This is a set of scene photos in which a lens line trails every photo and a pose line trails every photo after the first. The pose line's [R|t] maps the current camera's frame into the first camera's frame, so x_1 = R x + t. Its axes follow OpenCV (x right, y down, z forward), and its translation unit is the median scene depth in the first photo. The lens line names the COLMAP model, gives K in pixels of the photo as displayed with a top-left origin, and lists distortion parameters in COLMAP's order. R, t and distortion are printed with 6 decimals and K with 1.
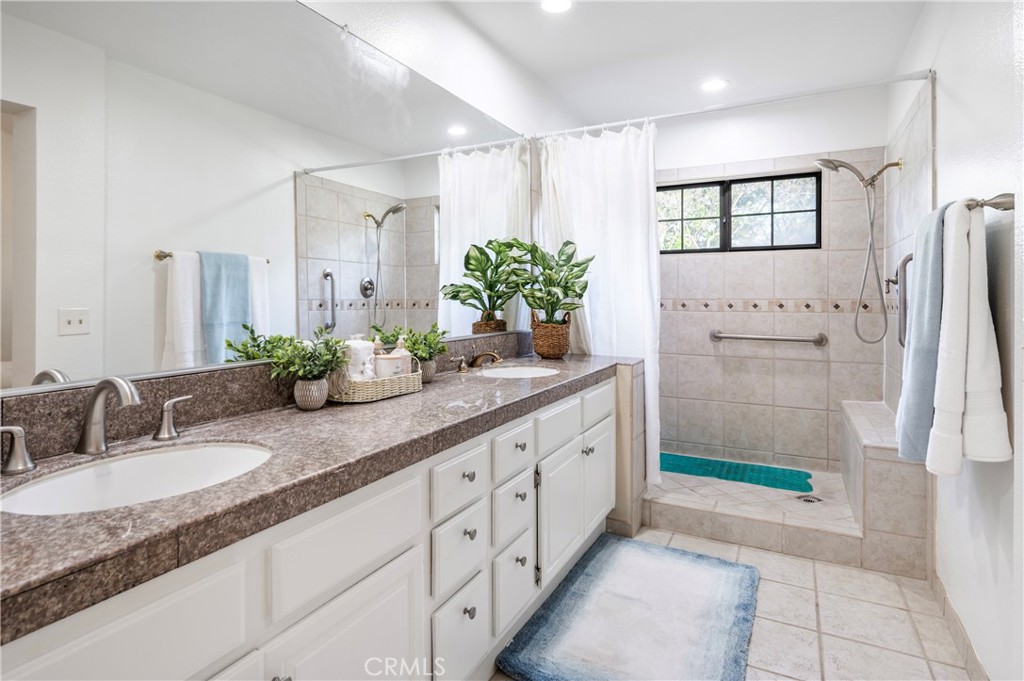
lens RADIAL K [[554.3, 0, 514.1], [0, 554.3, 325.0], [0, 0, 1]] dist [0.001575, -0.001663]
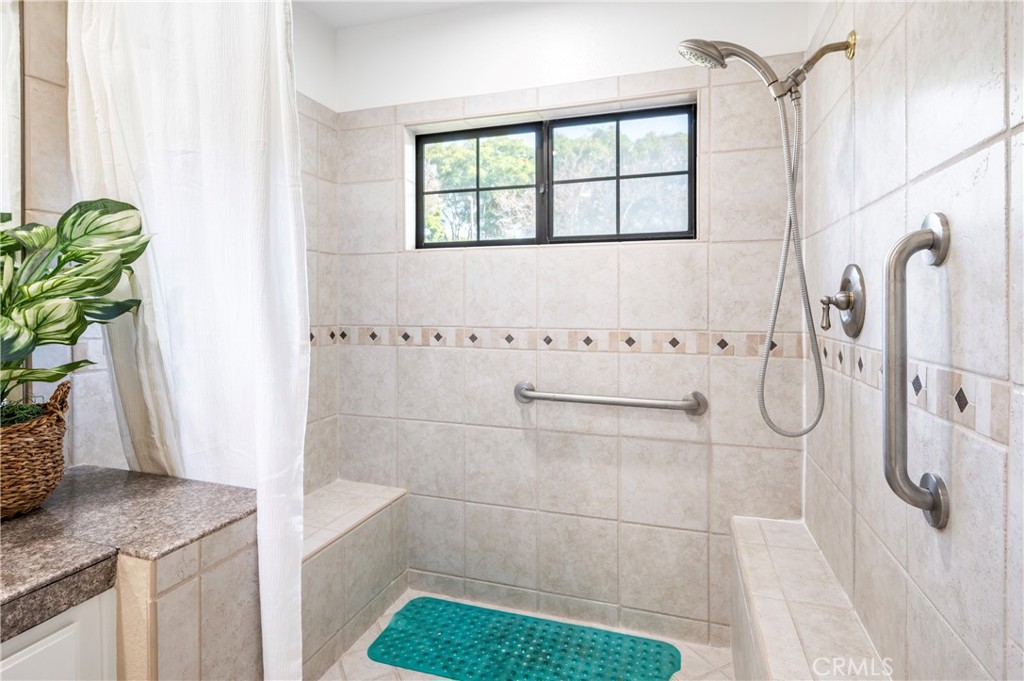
lens RADIAL K [[554.3, 0, 512.3], [0, 554.3, 336.3], [0, 0, 1]] dist [0.001575, -0.001663]
pose [[0.986215, -0.007415, 0.165305, 0.271648], [0.006222, 0.999951, 0.007736, -0.044460], [-0.165355, -0.006600, 0.986212, 0.468917]]
